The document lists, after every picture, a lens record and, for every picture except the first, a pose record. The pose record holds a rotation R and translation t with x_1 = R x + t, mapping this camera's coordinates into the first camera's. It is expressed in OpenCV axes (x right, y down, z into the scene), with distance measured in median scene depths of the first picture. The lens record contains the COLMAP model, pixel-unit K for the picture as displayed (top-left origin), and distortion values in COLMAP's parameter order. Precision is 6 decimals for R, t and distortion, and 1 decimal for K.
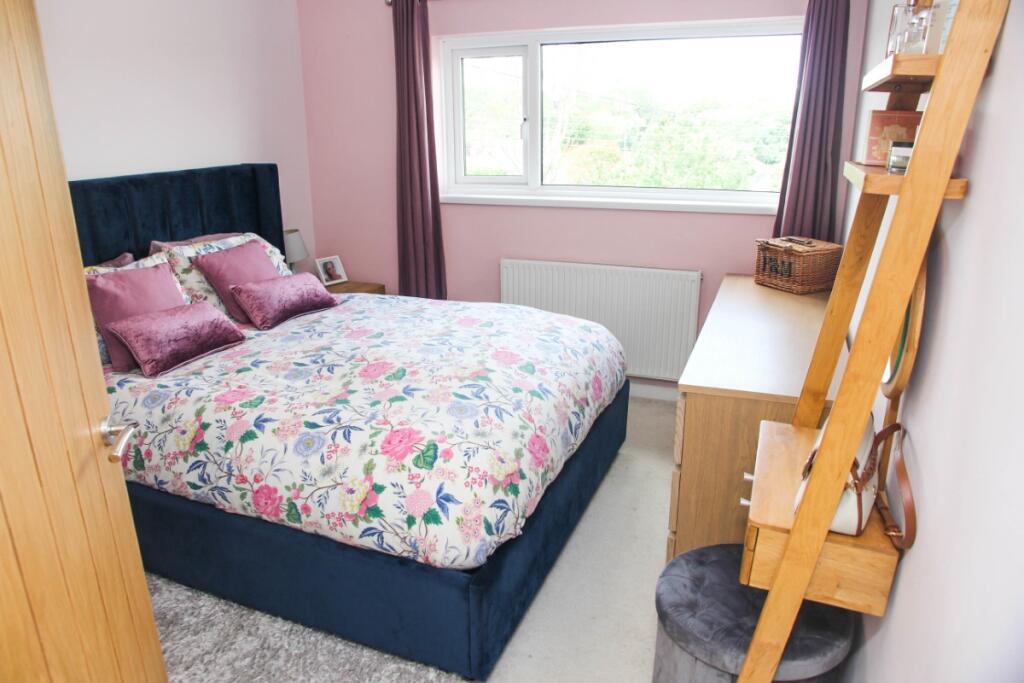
lens RADIAL K [[706.6, 0, 512.0], [0, 706.6, 341.5], [0, 0, 1]] dist [-0.110977, 0.082740]
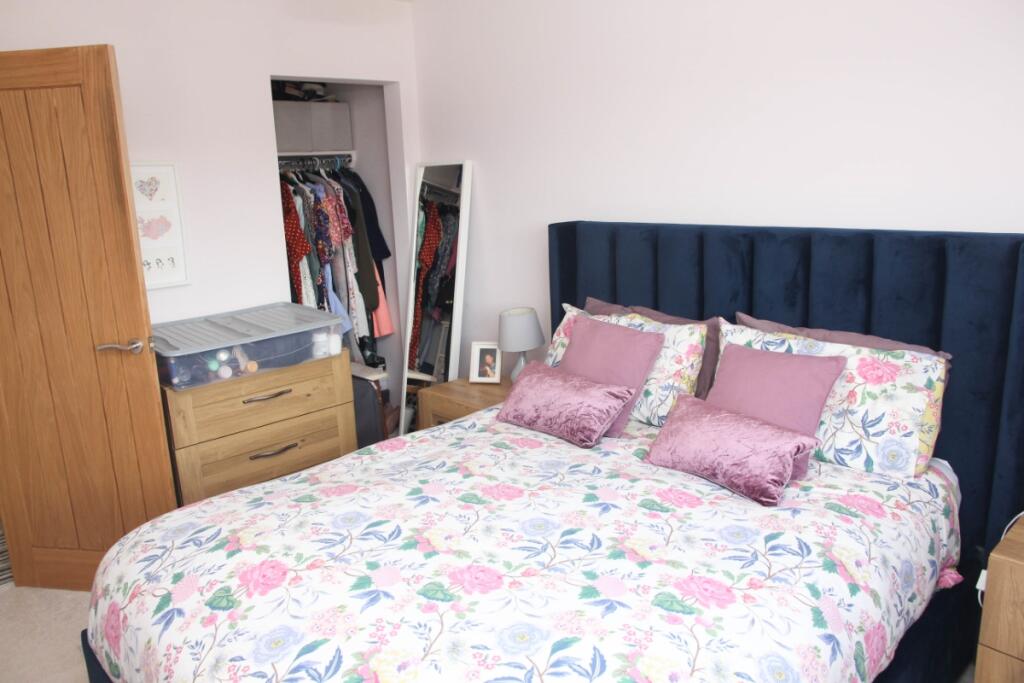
lens RADIAL K [[780.8, 0, 512.0], [0, 780.8, 341.5], [0, 0, 1]] dist [0.001074, 0.001268]
pose [[-0.464393, 0.219456, -0.858008, 0.449863], [-0.200260, 0.917698, 0.343113, -0.463602], [0.862691, 0.331164, -0.382225, 1.426121]]
